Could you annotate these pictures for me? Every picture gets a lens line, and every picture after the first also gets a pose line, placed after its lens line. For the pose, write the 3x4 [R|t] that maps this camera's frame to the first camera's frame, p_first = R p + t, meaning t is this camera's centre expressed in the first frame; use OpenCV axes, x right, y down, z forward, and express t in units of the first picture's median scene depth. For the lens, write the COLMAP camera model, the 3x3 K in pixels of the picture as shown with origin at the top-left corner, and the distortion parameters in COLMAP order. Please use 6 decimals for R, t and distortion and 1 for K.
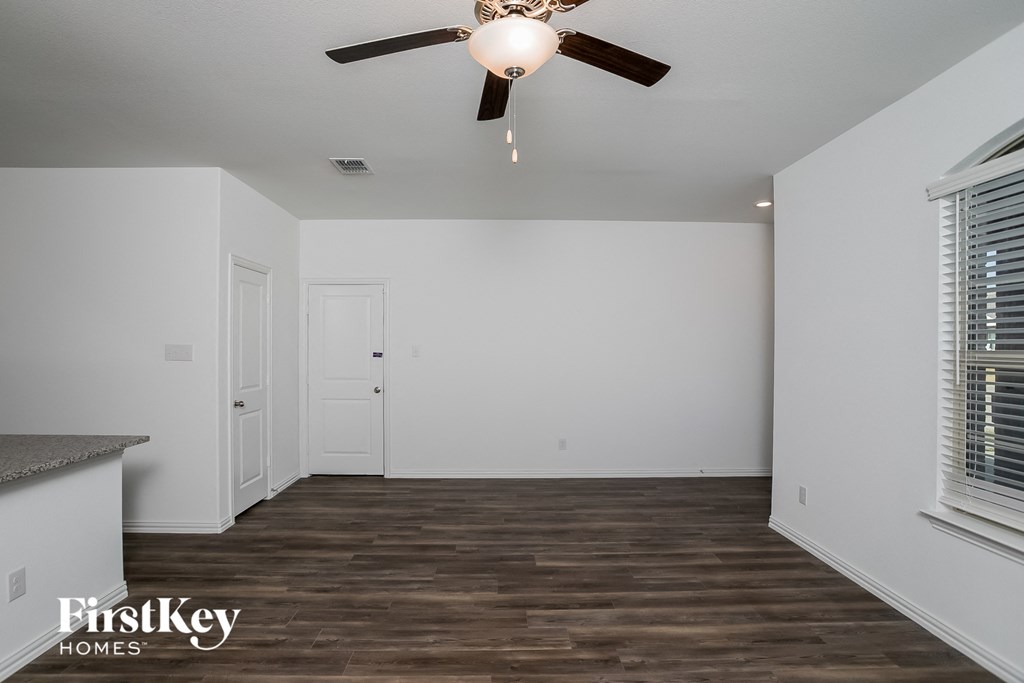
lens RADIAL K [[511.9, 0, 508.5], [0, 511.9, 339.7], [0, 0, 1]] dist [-0.066763, 0.030165]
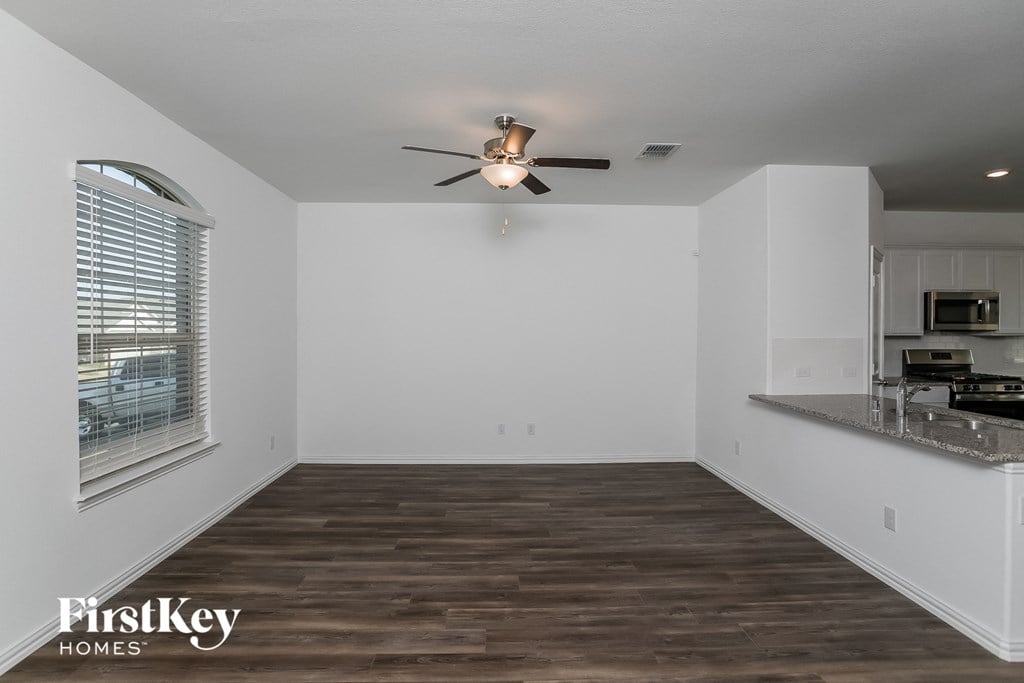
lens RADIAL K [[511.9, 0, 508.5], [0, 511.9, 339.7], [0, 0, 1]] dist [-0.066763, 0.030165]
pose [[-0.999924, -0.004405, -0.011551, 0.008962], [-0.004490, 0.999963, 0.007316, 0.019111], [0.011518, 0.007368, -0.999907, 1.710124]]
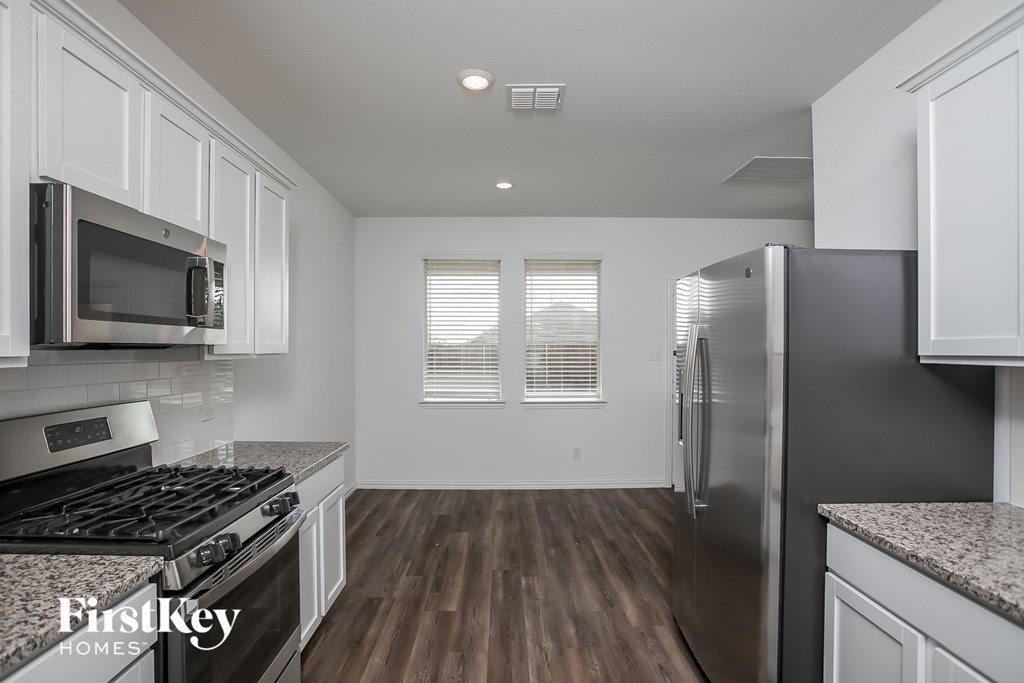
lens RADIAL K [[511.7, 0, 501.7], [0, 511.7, 346.2], [0, 0, 1]] dist [-0.066904, 0.029830]
pose [[-0.027647, -0.006032, -0.999600, -1.139083], [0.006681, 0.999958, -0.006219, -0.004172], [0.999595, -0.006850, -0.027605, 0.308463]]
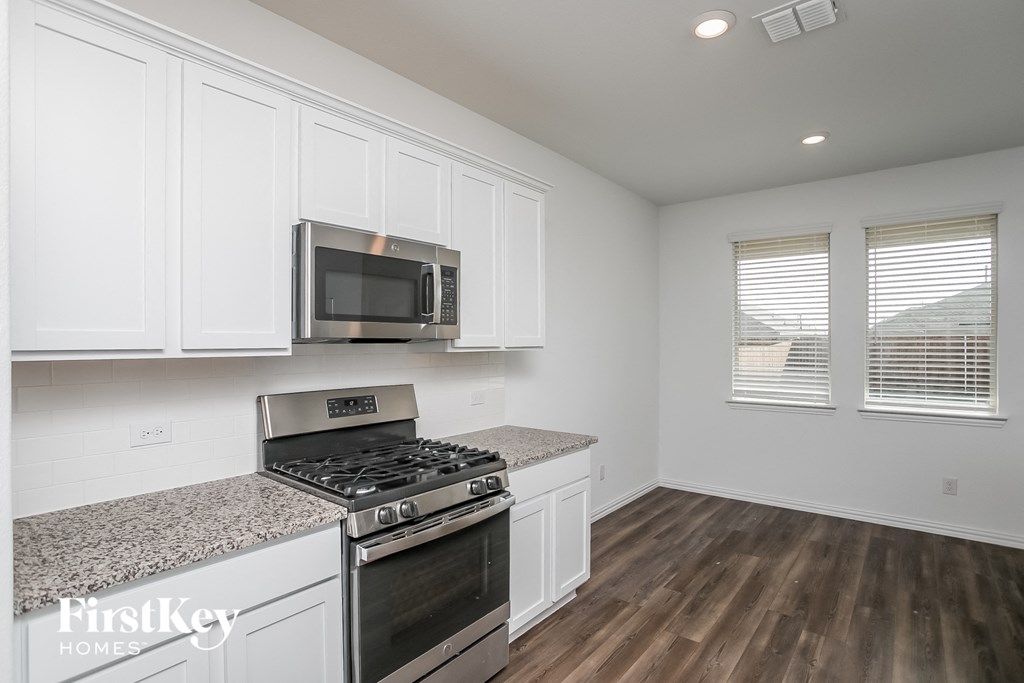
lens RADIAL K [[511.9, 0, 508.5], [0, 511.9, 339.7], [0, 0, 1]] dist [-0.066763, 0.030165]
pose [[-0.653403, -0.004235, -0.756999, -1.261353], [0.006031, 0.999923, -0.010799, -0.002398], [0.756987, -0.011622, -0.653327, 0.496189]]
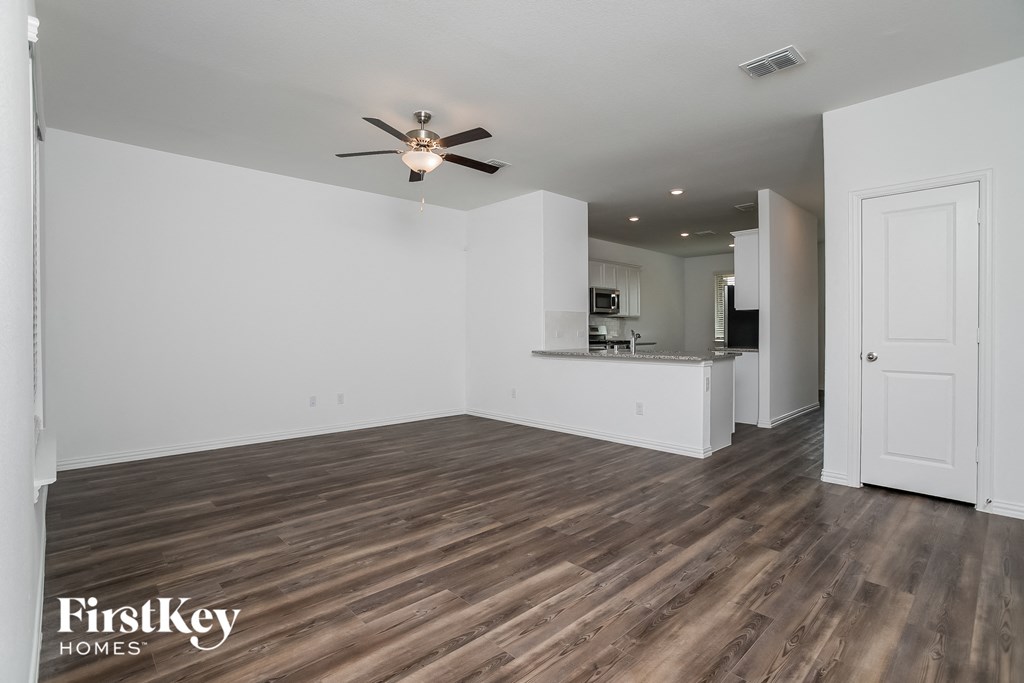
lens RADIAL K [[490.4, 0, 512.0], [0, 490.4, 341.5], [0, 0, 1]] dist [-0.063192, 0.025555]
pose [[-0.741672, 0.014422, -0.670608, 0.686263], [0.007457, 0.999884, 0.013255, 0.118713], [0.670722, 0.004830, -0.741694, 1.691626]]
